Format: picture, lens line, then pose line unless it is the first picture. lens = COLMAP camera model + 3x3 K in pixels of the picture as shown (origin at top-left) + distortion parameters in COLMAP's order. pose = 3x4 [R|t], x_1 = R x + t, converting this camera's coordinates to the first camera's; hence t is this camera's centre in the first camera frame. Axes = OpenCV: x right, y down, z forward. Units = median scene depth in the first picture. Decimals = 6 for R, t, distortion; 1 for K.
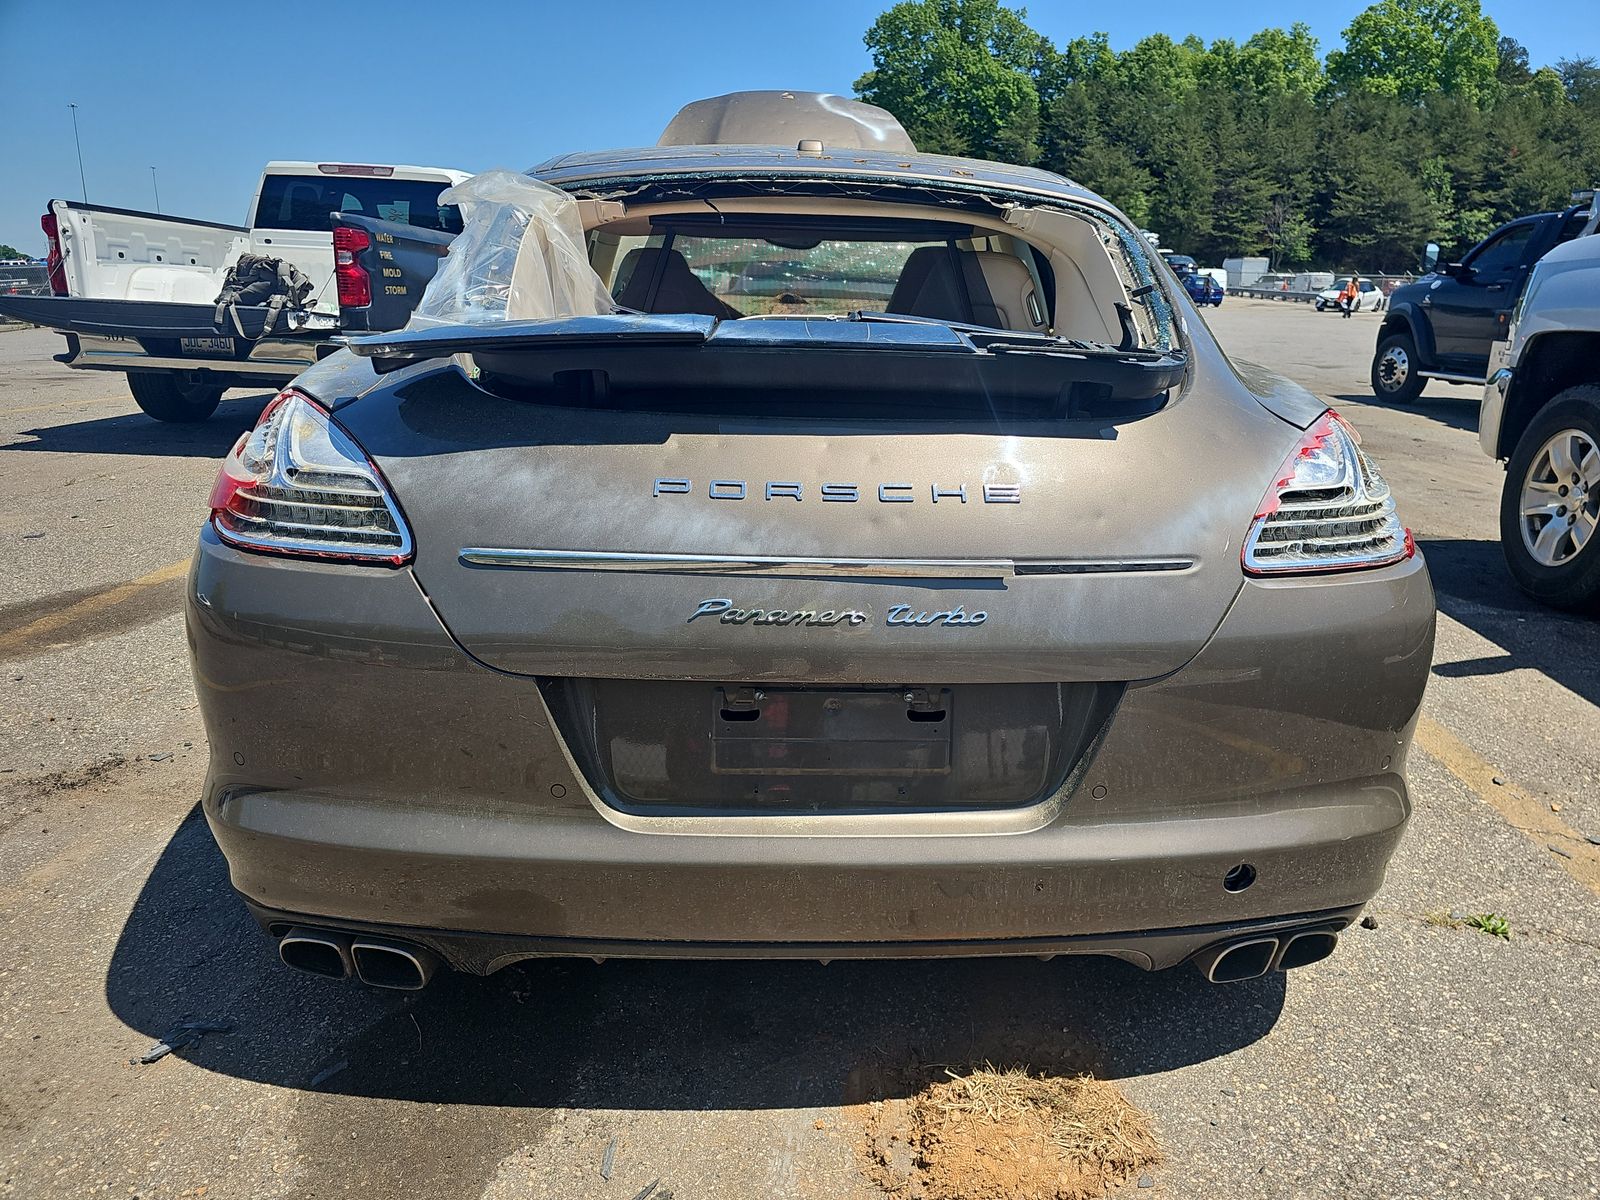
lens RADIAL K [[1118.2, 0, 805.4], [0, 1118.2, 600.3], [0, 0, 1]] dist [0.007624, -0.019491]
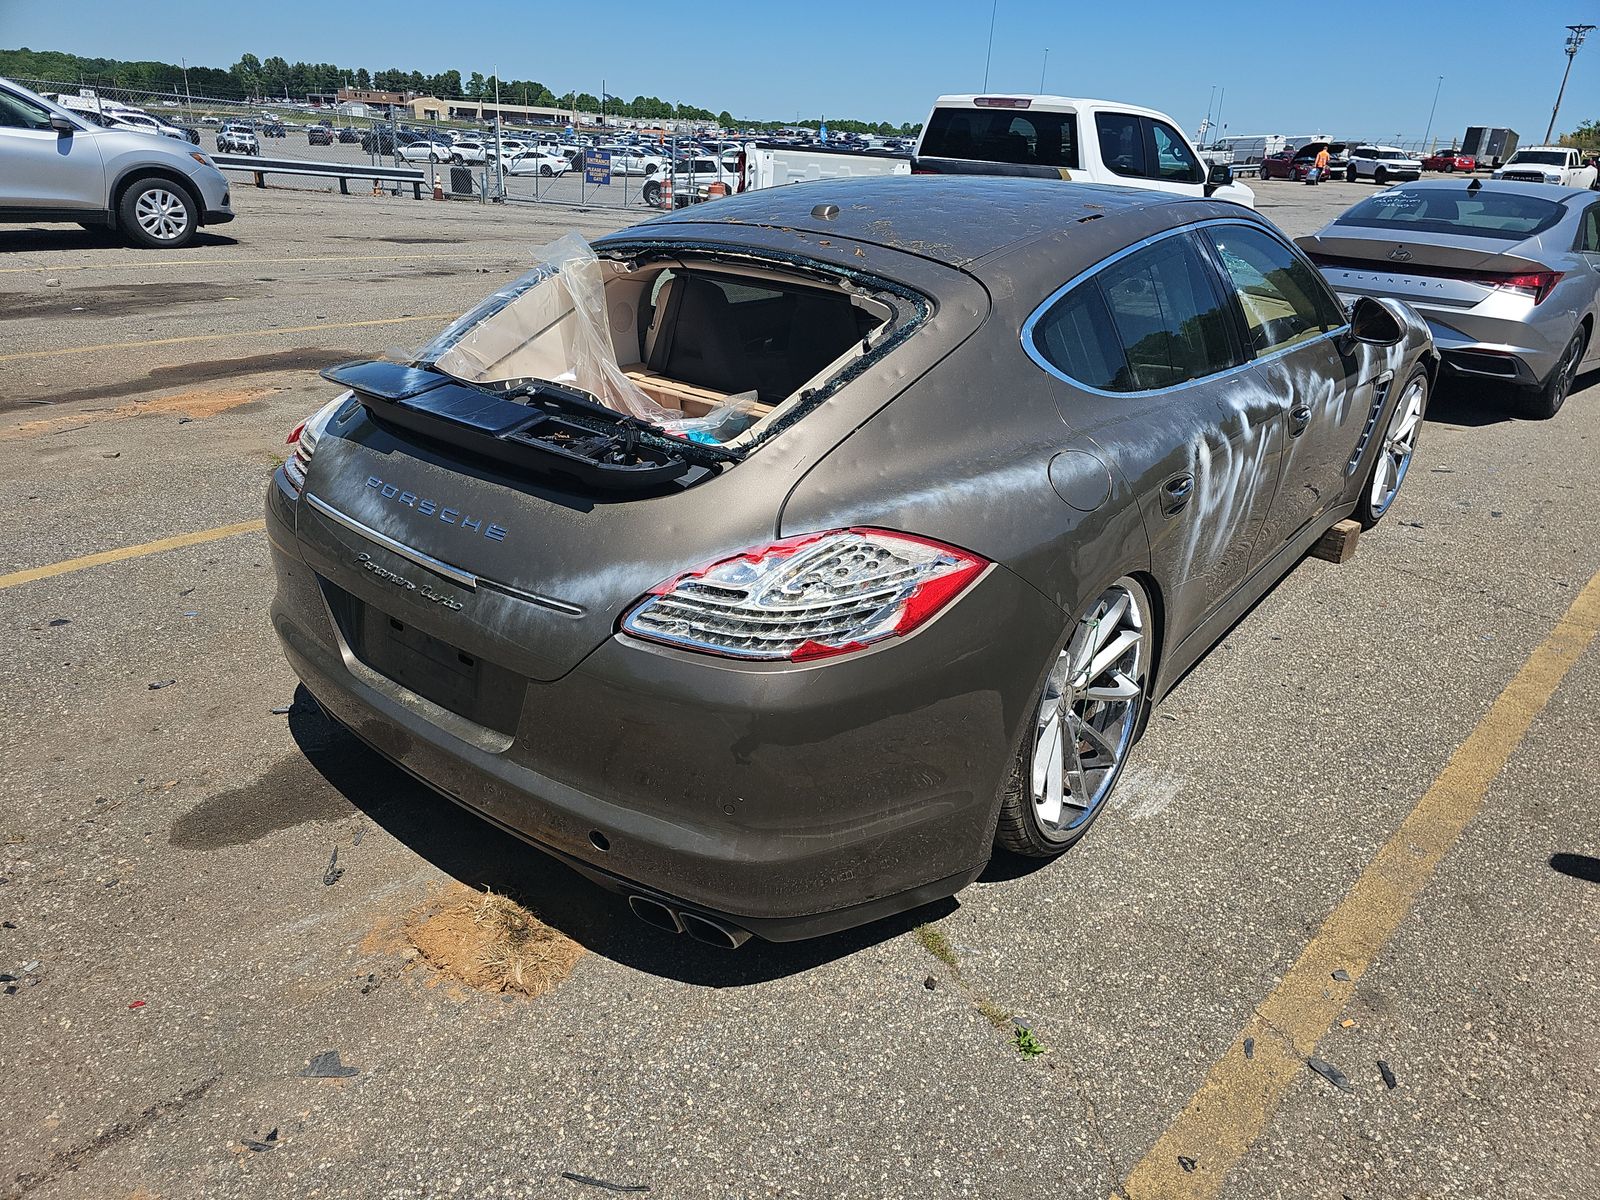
lens RADIAL K [[1118.2, 0, 805.4], [0, 1118.2, 600.3], [0, 0, 1]] dist [0.007624, -0.019491]
pose [[0.736254, 0.264791, -0.622748, 0.098028], [-0.195290, 0.964251, 0.179113, -0.024420], [0.647913, -0.010257, 0.761645, 0.007985]]
